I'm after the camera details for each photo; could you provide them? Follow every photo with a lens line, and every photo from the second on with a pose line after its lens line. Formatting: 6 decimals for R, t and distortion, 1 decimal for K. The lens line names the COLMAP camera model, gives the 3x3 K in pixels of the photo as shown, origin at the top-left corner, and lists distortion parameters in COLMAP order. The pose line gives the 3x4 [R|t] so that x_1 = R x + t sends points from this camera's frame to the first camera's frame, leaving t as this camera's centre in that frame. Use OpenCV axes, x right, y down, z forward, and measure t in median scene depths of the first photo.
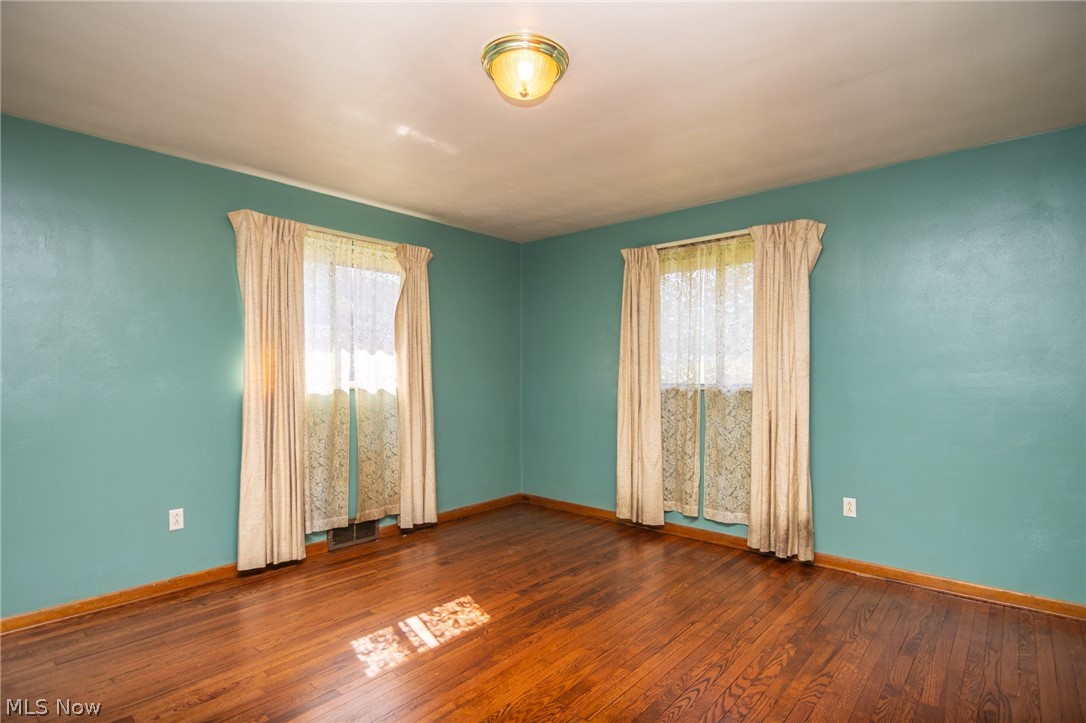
lens RADIAL K [[549.6, 0, 540.8], [0, 549.6, 377.8], [0, 0, 1]] dist [0.006695, -0.006721]
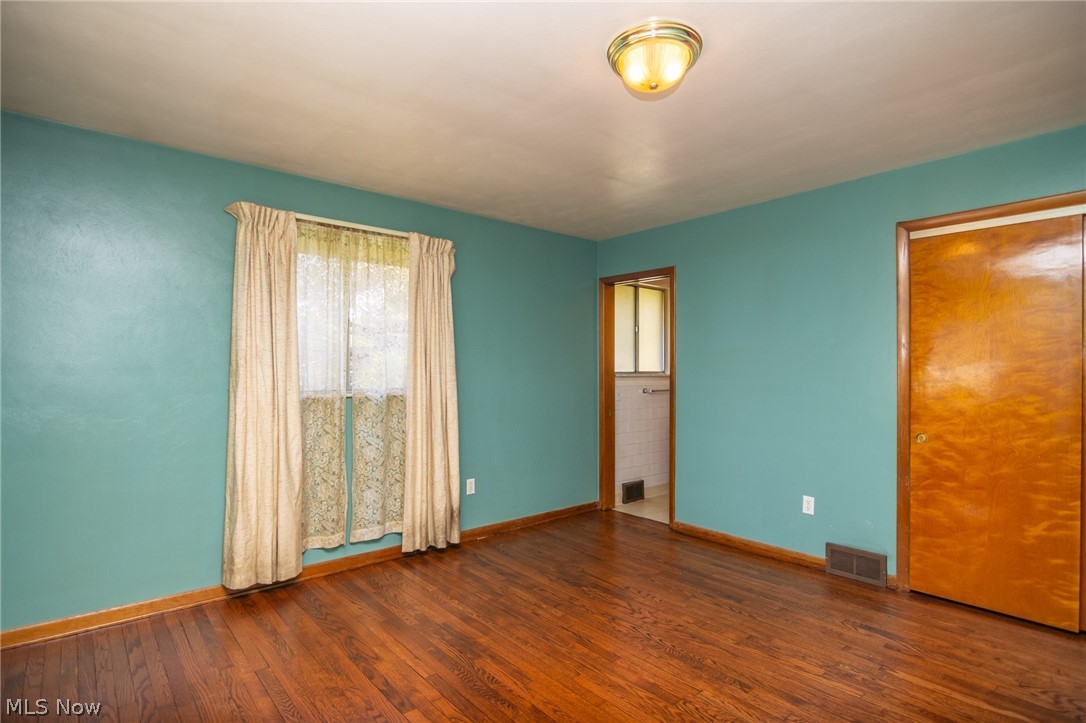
lens RADIAL K [[549.6, 0, 543.0], [0, 549.6, 368.0], [0, 0, 1]] dist [0.006695, -0.006721]
pose [[0.143977, 0.001408, 0.989580, -0.575880], [0.009840, 0.999948, -0.002854, -0.020125], [-0.989532, 0.010148, 0.143956, 0.616919]]
